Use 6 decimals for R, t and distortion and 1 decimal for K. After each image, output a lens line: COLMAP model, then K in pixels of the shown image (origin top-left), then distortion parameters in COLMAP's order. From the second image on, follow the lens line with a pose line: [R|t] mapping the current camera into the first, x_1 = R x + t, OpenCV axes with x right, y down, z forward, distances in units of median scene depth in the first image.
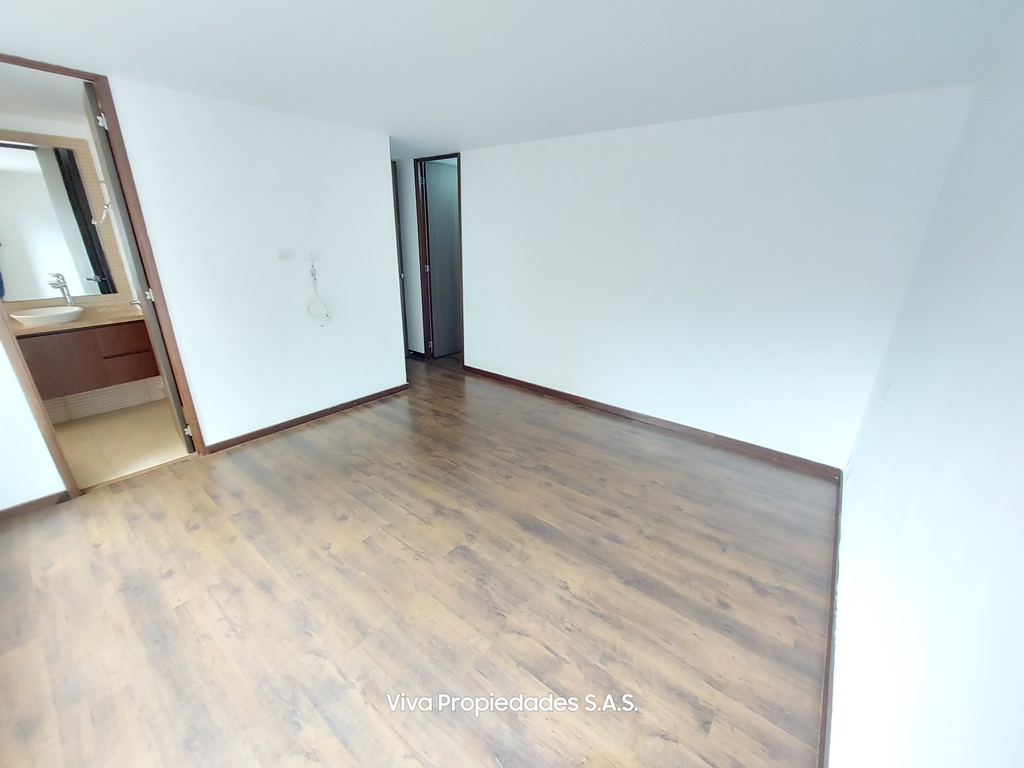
lens RADIAL K [[406.0, 0, 512.8], [0, 406.0, 393.7], [0, 0, 1]] dist [-0.019980, -0.000321]
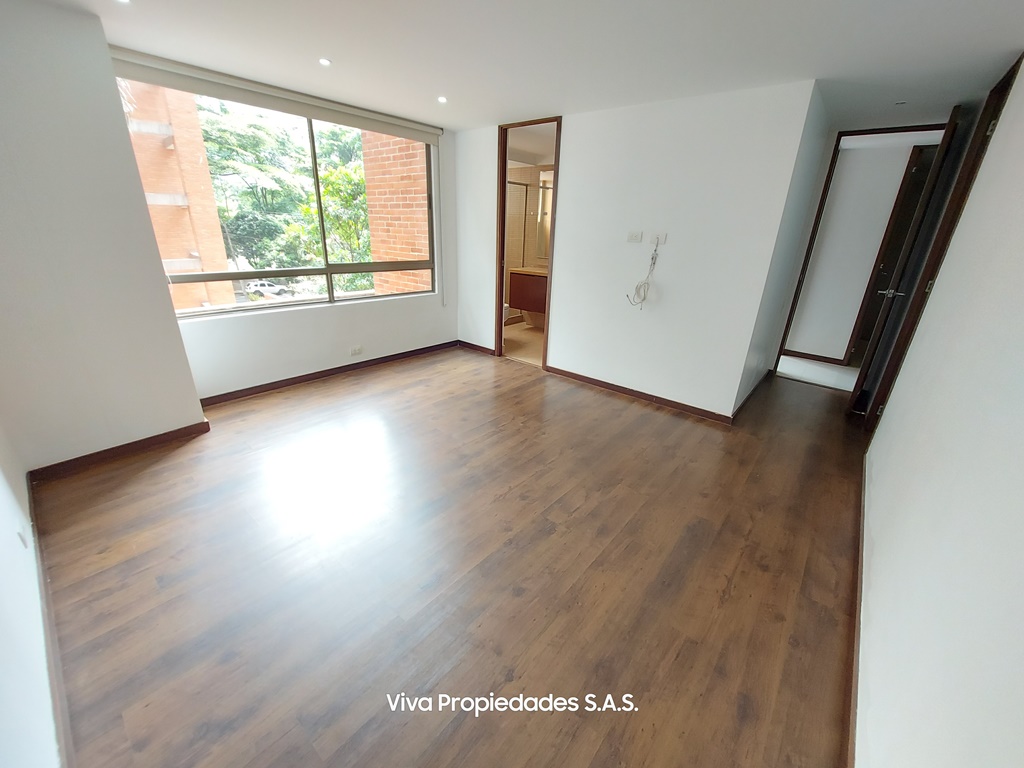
lens RADIAL K [[406.7, 0, 511.9], [0, 406.7, 387.5], [0, 0, 1]] dist [-0.015841, -0.000297]
pose [[-0.031488, 0.346776, -0.937419, 0.737975], [-0.393544, 0.857822, 0.330551, -0.269675], [0.918766, 0.379324, 0.109461, 0.860117]]
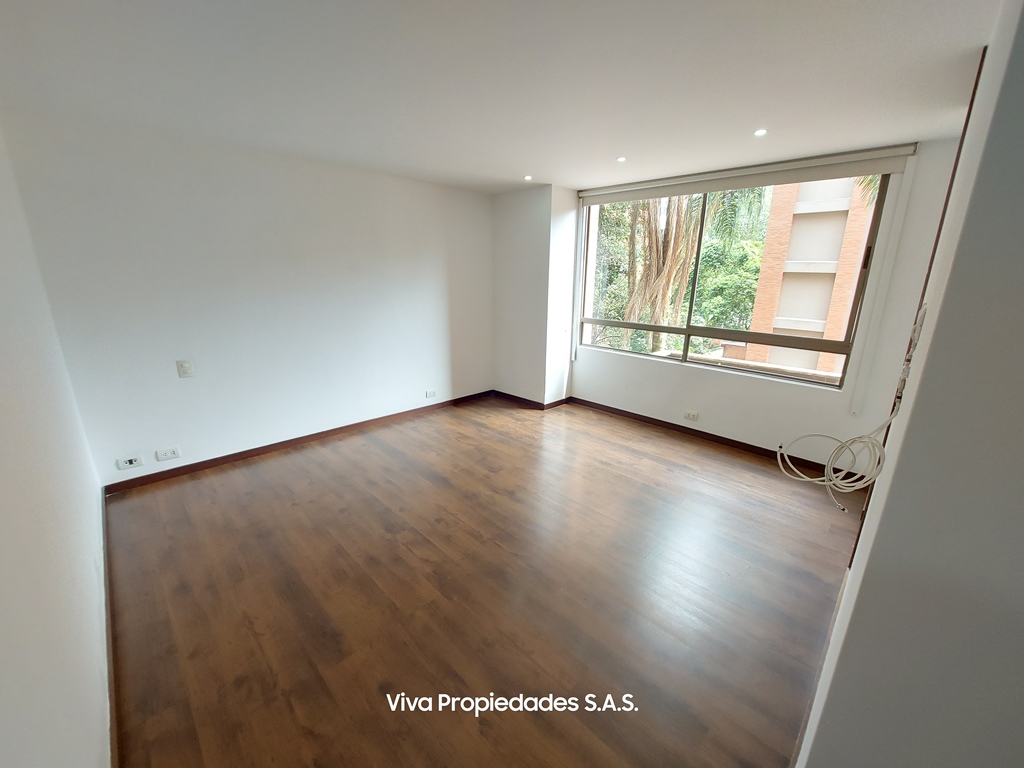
lens RADIAL K [[406.7, 0, 511.9], [0, 406.7, 387.5], [0, 0, 1]] dist [-0.015841, -0.000297]
pose [[-0.992844, -0.064285, 0.100637, -0.264381], [0.008421, 0.802951, 0.595985, -0.617283], [-0.119120, 0.592568, -0.796664, 1.638964]]
